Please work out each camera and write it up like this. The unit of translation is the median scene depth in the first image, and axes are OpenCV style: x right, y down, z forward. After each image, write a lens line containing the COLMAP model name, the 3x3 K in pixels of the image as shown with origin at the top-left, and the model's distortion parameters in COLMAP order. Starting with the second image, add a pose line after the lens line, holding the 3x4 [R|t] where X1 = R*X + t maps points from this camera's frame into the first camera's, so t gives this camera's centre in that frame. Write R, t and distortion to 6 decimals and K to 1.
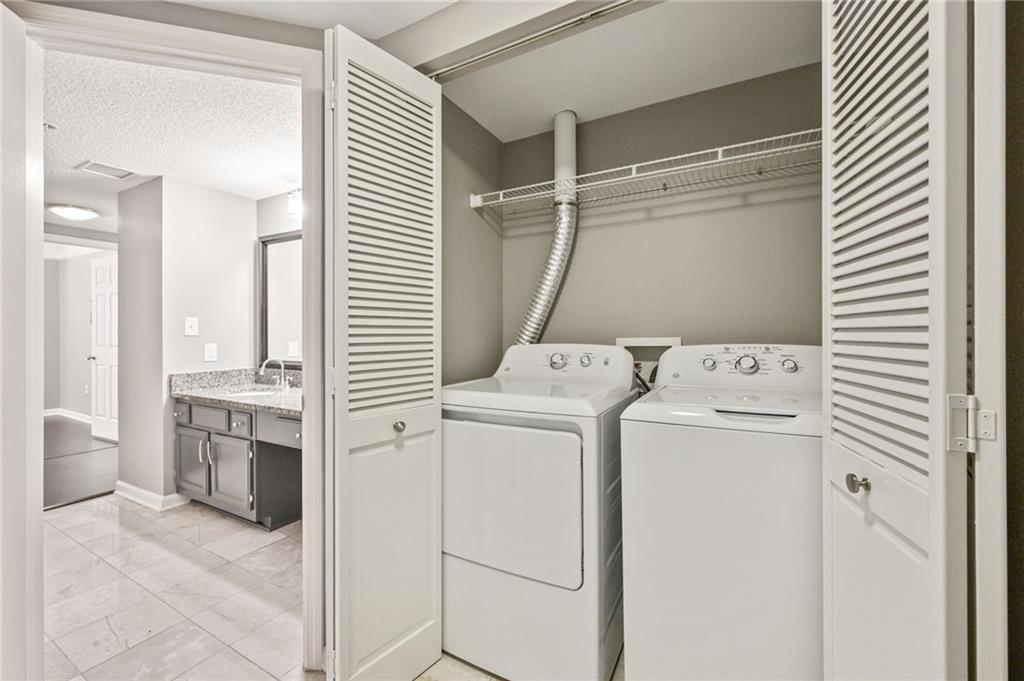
lens RADIAL K [[409.7, 0, 512.7], [0, 409.7, 327.3], [0, 0, 1]] dist [-0.000218, -0.000048]
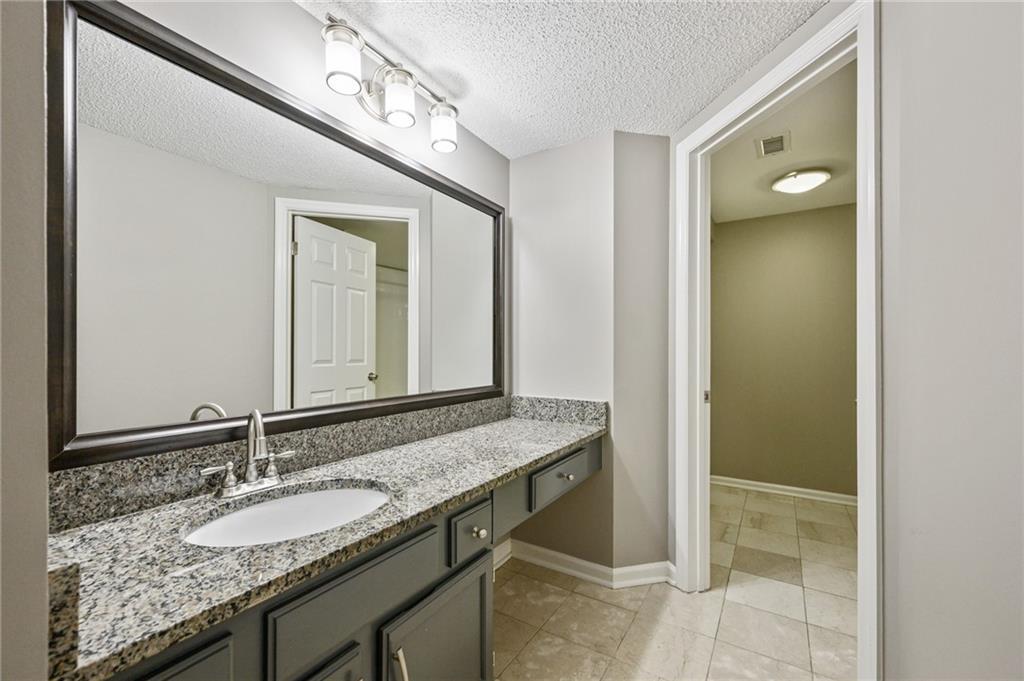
lens RADIAL K [[411.2, 0, 516.8], [0, 411.2, 337.1], [0, 0, 1]] dist [0.000684, -0.000012]
pose [[0.063206, 0.036032, 0.997350, -0.931178], [-0.009403, 0.999325, -0.035508, 0.022332], [-0.997956, -0.007134, 0.063502, 0.749401]]
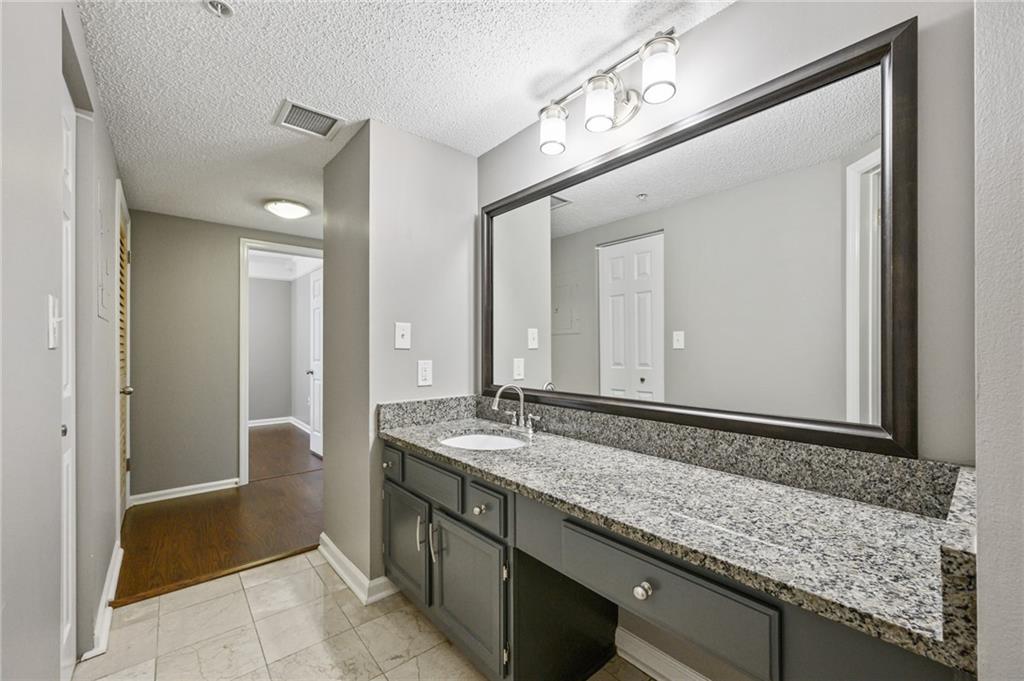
lens RADIAL K [[411.2, 0, 516.8], [0, 411.2, 337.1], [0, 0, 1]] dist [0.000684, -0.000012]
pose [[0.936397, -0.008229, -0.350847, -0.347092], [0.002571, 0.999859, -0.016588, 0.012500], [0.350934, 0.014631, 0.936286, 0.401142]]
